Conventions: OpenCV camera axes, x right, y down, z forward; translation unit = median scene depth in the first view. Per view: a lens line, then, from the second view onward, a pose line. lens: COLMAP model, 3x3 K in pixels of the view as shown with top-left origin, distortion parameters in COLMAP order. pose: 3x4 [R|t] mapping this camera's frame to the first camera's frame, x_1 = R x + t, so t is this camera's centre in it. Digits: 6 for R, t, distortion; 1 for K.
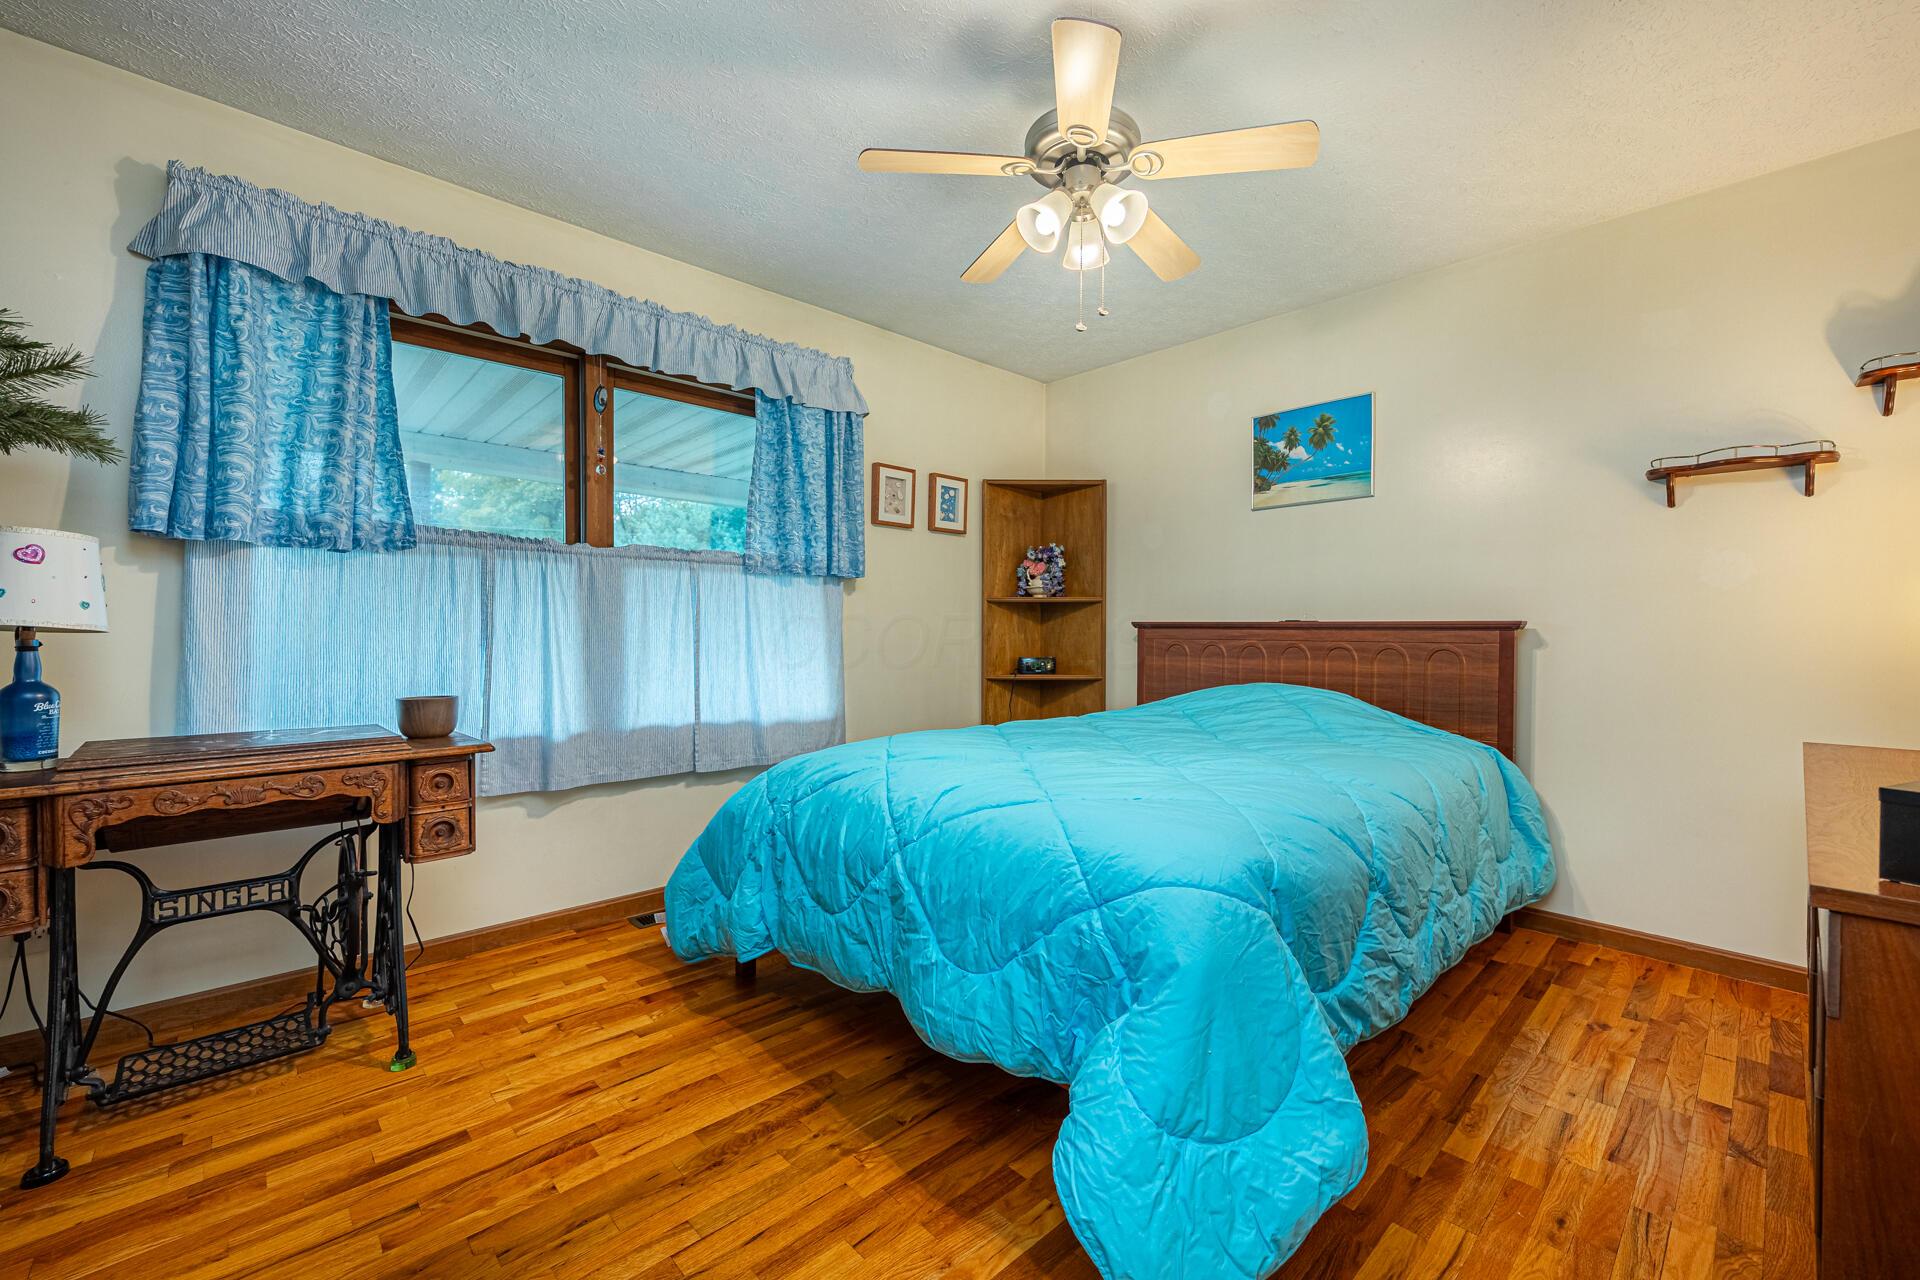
lens RADIAL K [[760.0, 0, 951.7], [0, 760.0, 640.2], [0, 0, 1]] dist [-0.001012, -0.000289]
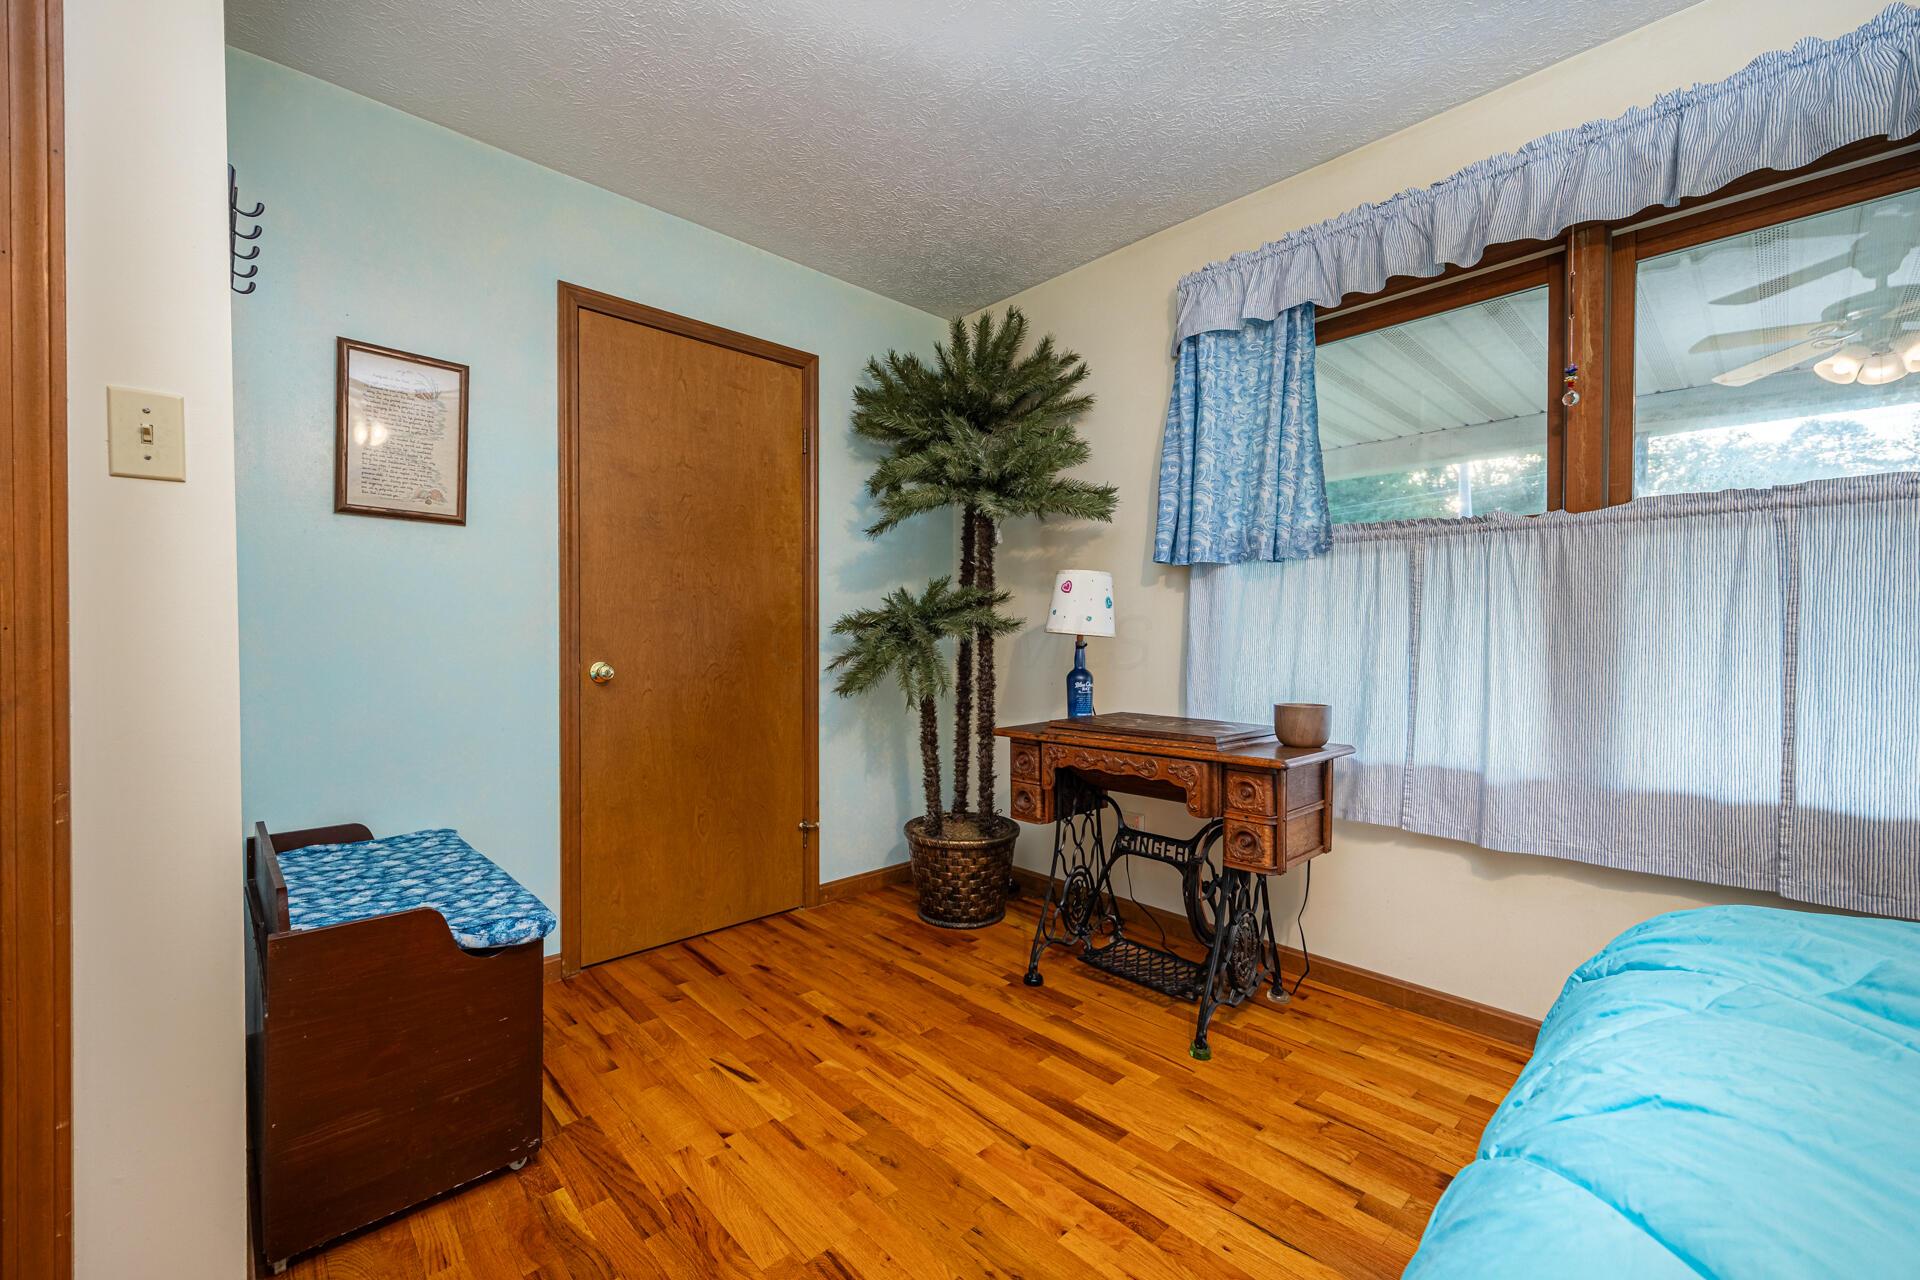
lens RADIAL K [[760.0, 0, 952.3], [0, 760.0, 640.6], [0, 0, 1]] dist [-0.001012, -0.000289]
pose [[0.022112, 0.004622, -0.999745, 0.259268], [-0.011859, 0.999920, 0.004361, -0.004946], [0.999685, 0.011760, 0.022165, 0.538903]]
